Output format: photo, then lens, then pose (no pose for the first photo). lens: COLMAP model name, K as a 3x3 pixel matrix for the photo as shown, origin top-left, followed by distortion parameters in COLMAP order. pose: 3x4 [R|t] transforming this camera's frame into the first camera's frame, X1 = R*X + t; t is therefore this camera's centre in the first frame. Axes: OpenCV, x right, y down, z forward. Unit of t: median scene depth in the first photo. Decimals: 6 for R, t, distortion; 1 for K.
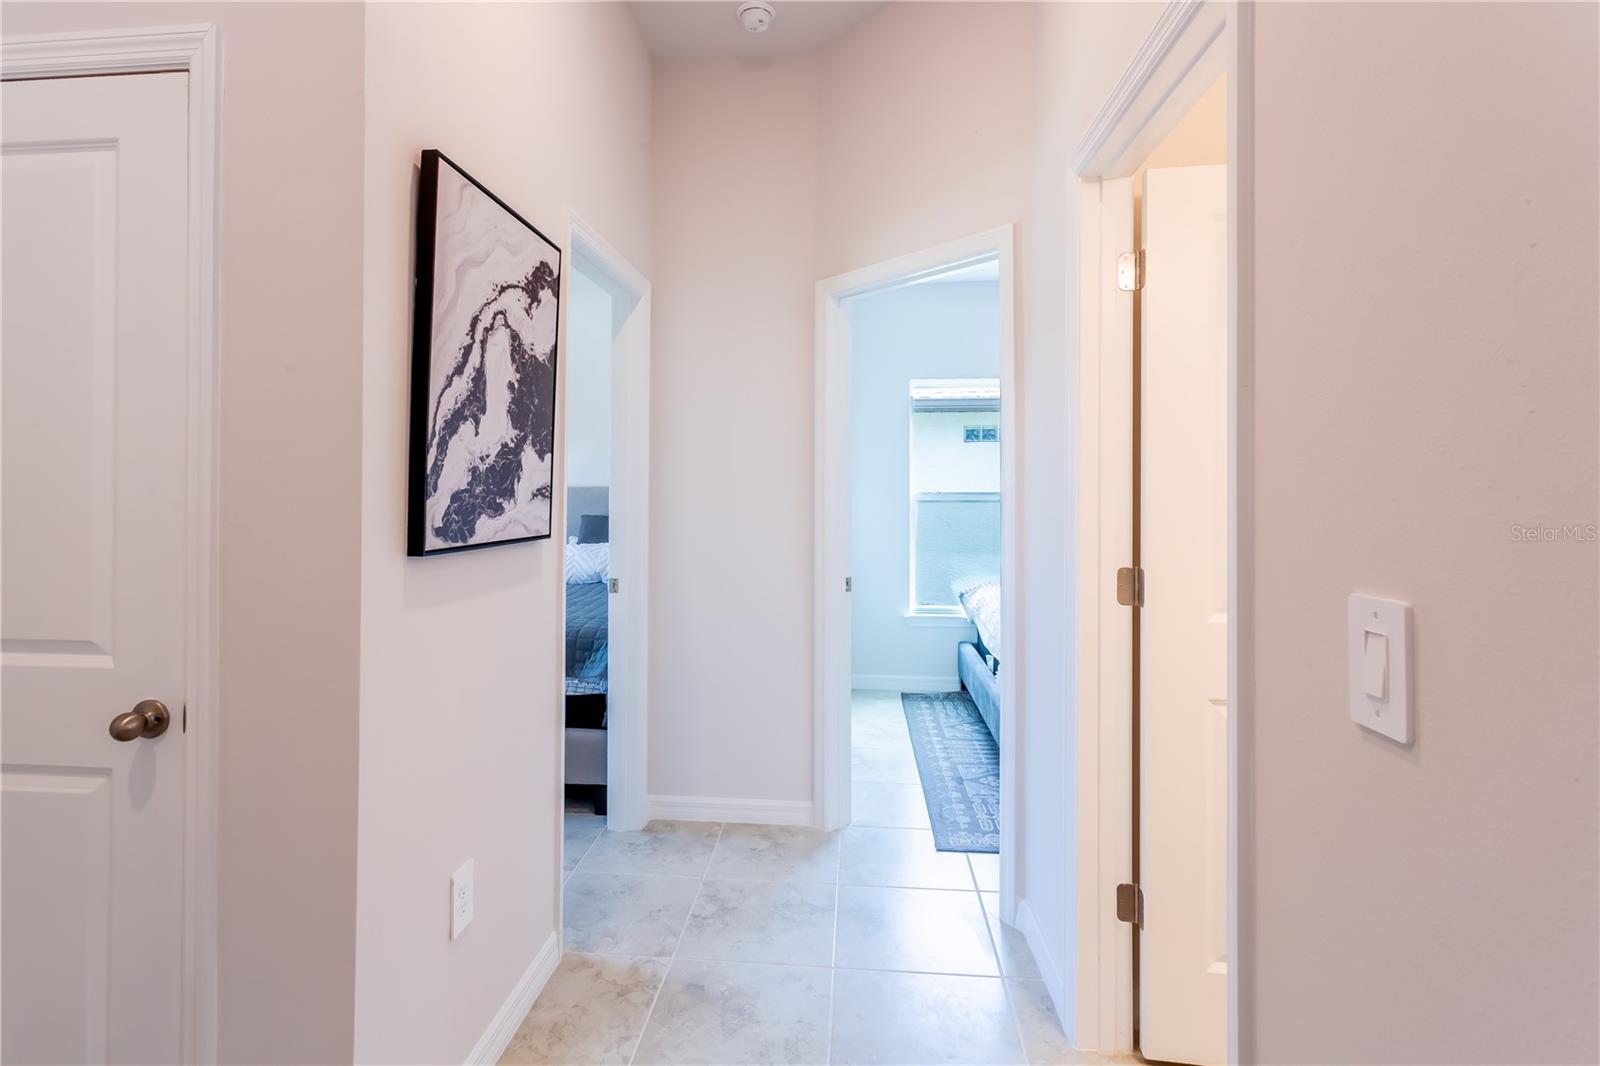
lens RADIAL K [[795.9, 0, 795.3], [0, 795.9, 472.7], [0, 0, 1]] dist [-0.000127, -0.000591]
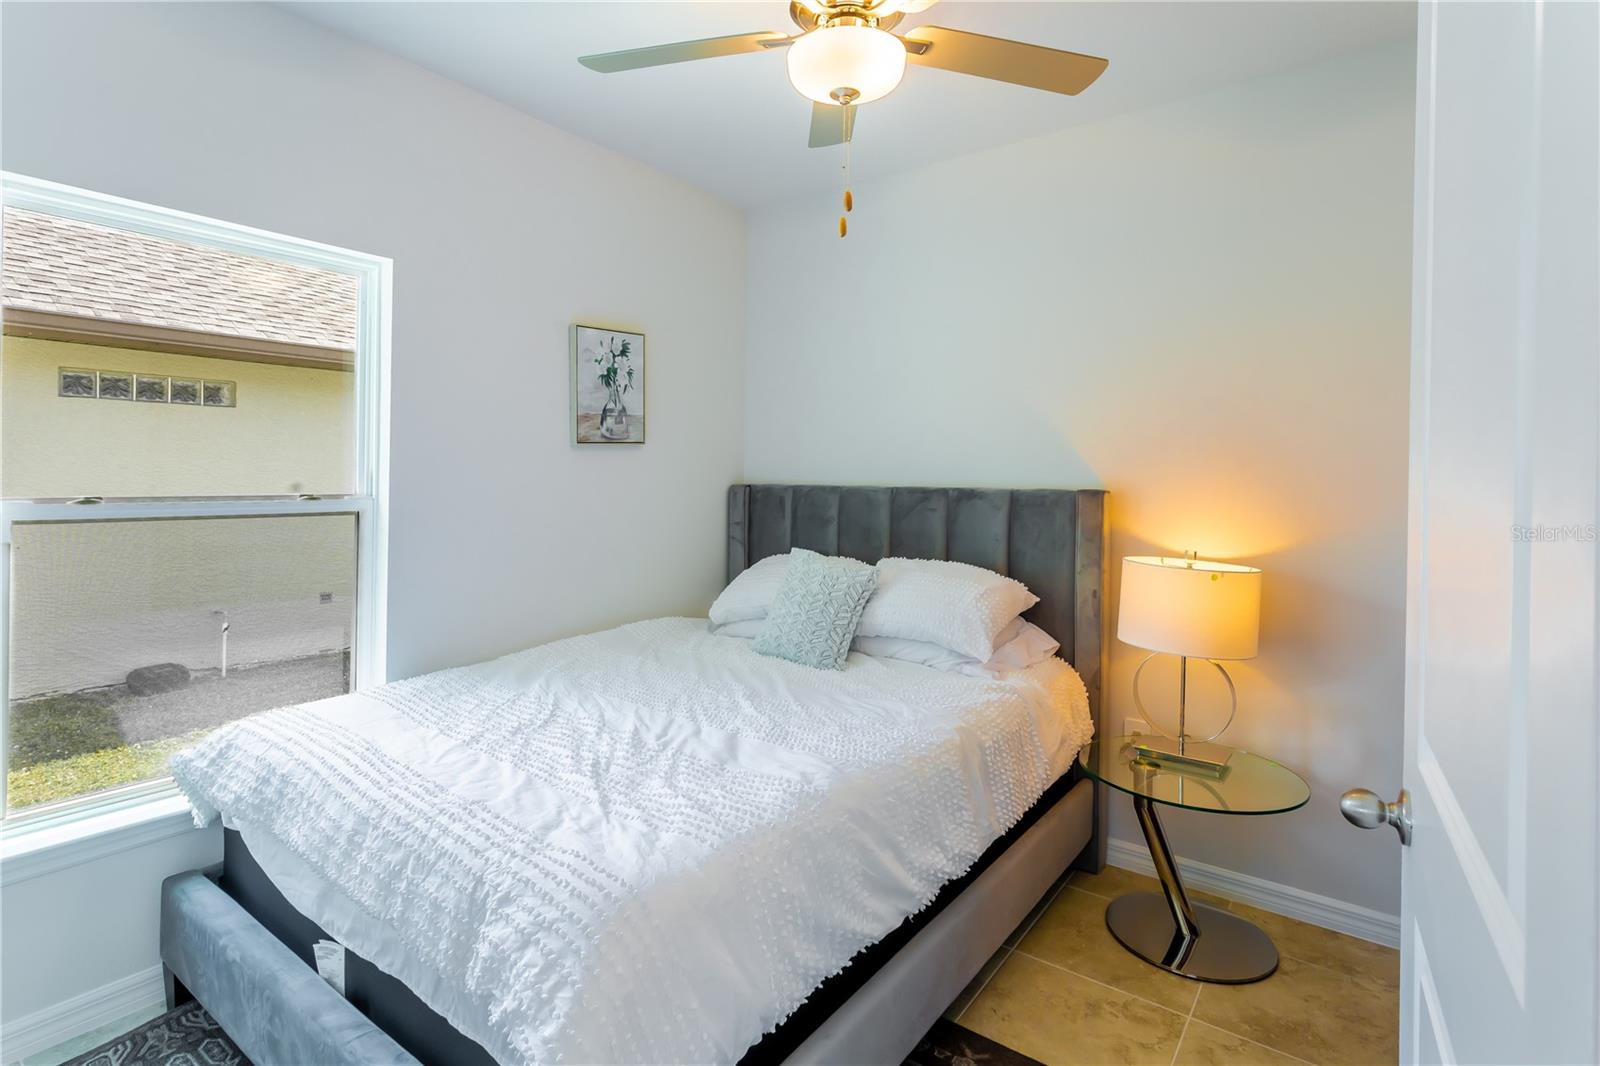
lens RADIAL K [[795.9, 0, 795.3], [0, 795.9, 472.7], [0, 0, 1]] dist [-0.000127, -0.000591]
pose [[0.538303, 0.013180, 0.842648, 0.041482], [-0.024649, 0.999696, 0.000110, 0.005558], [-0.842391, -0.020830, 0.538464, 0.542912]]
